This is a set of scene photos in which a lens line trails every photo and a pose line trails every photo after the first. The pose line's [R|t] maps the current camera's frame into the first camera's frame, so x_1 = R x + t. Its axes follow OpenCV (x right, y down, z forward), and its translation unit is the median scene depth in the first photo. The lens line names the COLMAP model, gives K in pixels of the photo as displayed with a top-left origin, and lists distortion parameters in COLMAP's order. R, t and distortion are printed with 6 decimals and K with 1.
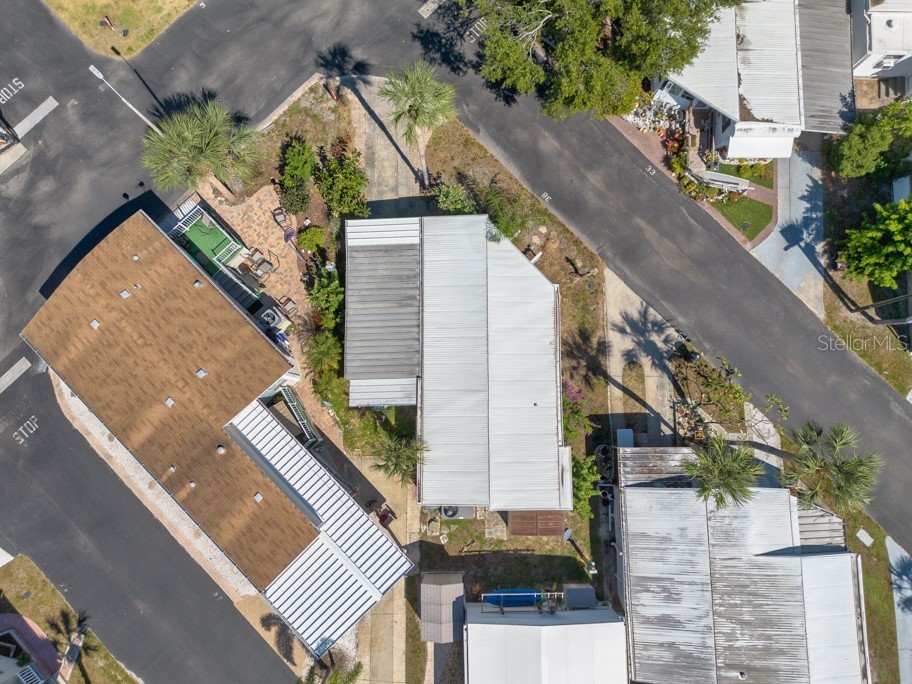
lens RADIAL K [[652.2, 0, 452.9], [0, 652.2, 343.5], [0, 0, 1]] dist [0.074676, -0.078541]
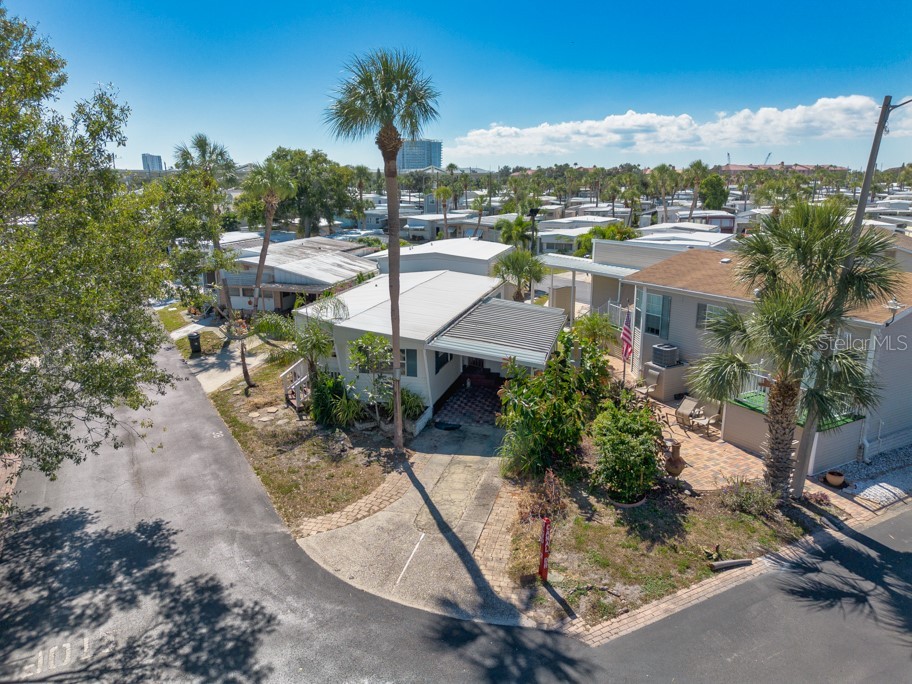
lens RADIAL K [[652.2, 0, 452.9], [0, 652.2, 343.5], [0, 0, 1]] dist [0.074676, -0.078541]
pose [[-0.961813, -0.061919, 0.266612, -0.219602], [0.272901, -0.142230, 0.951470, -0.718526], [-0.020994, 0.987895, 0.153696, 0.809191]]
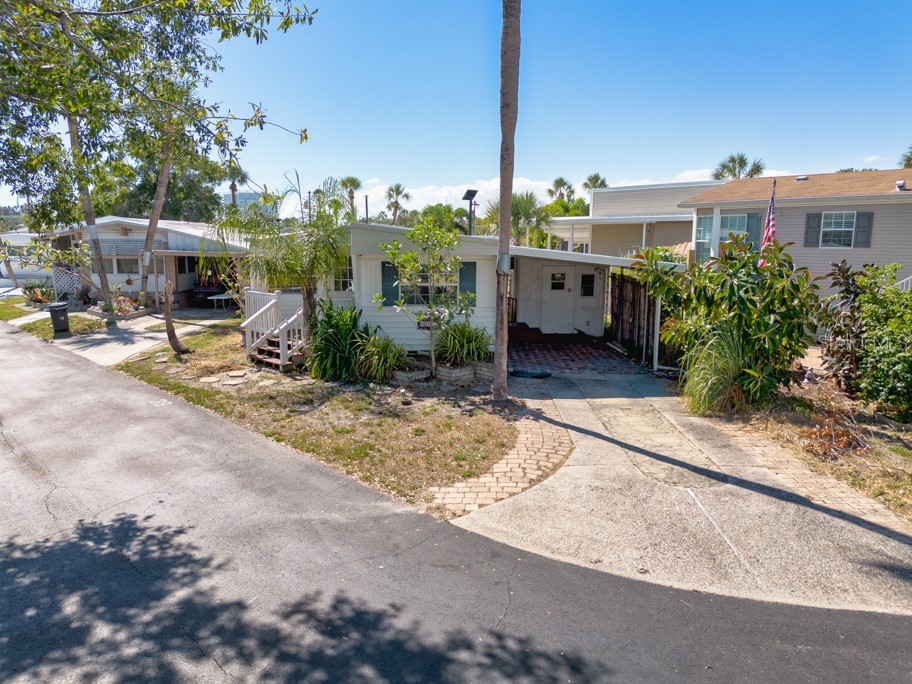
lens RADIAL K [[652.2, 0, 452.9], [0, 652.2, 343.5], [0, 0, 1]] dist [0.074676, -0.078541]
pose [[-0.999411, -0.021115, 0.027055, -0.019773], [0.028372, -0.064795, 0.997495, -0.564407], [-0.019309, 0.997675, 0.065356, 0.932816]]
